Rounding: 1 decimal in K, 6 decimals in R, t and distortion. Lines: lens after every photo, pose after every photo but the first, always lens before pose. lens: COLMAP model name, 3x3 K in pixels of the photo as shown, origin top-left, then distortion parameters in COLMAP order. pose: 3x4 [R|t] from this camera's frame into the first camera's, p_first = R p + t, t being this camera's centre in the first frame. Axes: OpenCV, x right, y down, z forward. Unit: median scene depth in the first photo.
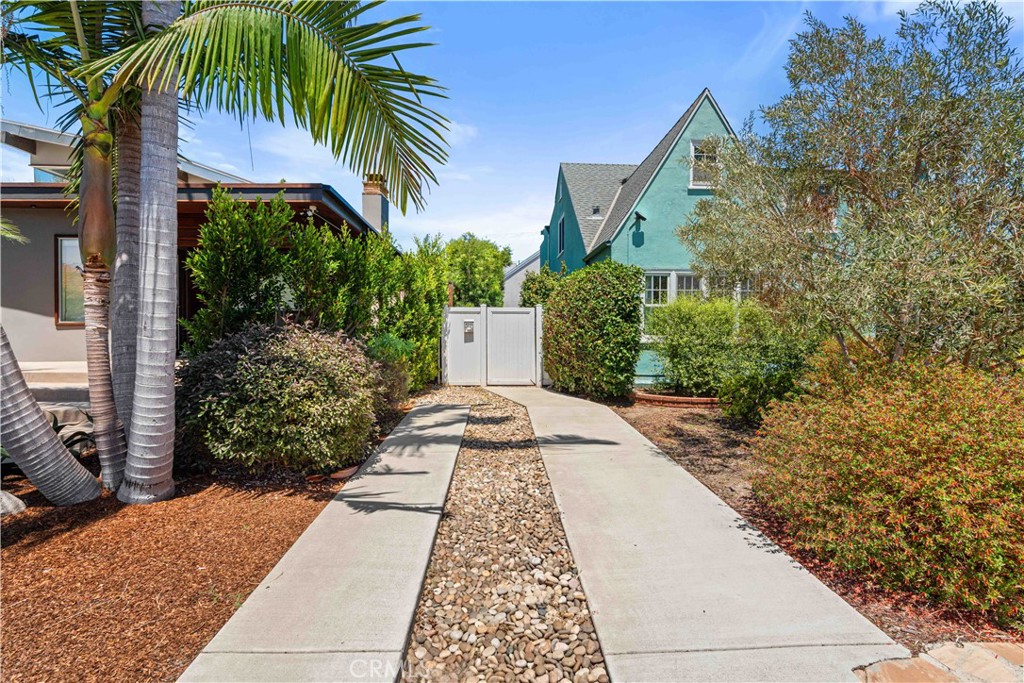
lens RADIAL K [[479.4, 0, 503.0], [0, 479.4, 324.6], [0, 0, 1]] dist [-0.015278, 0.004899]
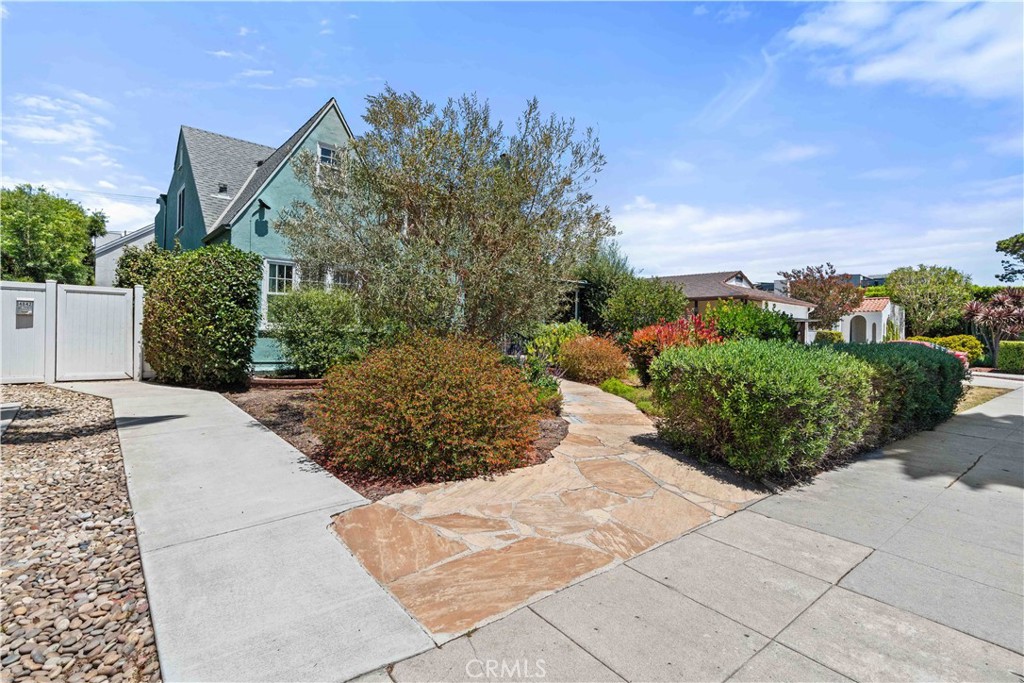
lens RADIAL K [[479.4, 0, 503.0], [0, 479.4, 324.6], [0, 0, 1]] dist [-0.015278, 0.004899]
pose [[0.759335, 0.018009, 0.650451, 0.022305], [-0.027204, 0.999622, 0.004082, 0.010736], [-0.650131, -0.020794, 0.759537, -0.114648]]
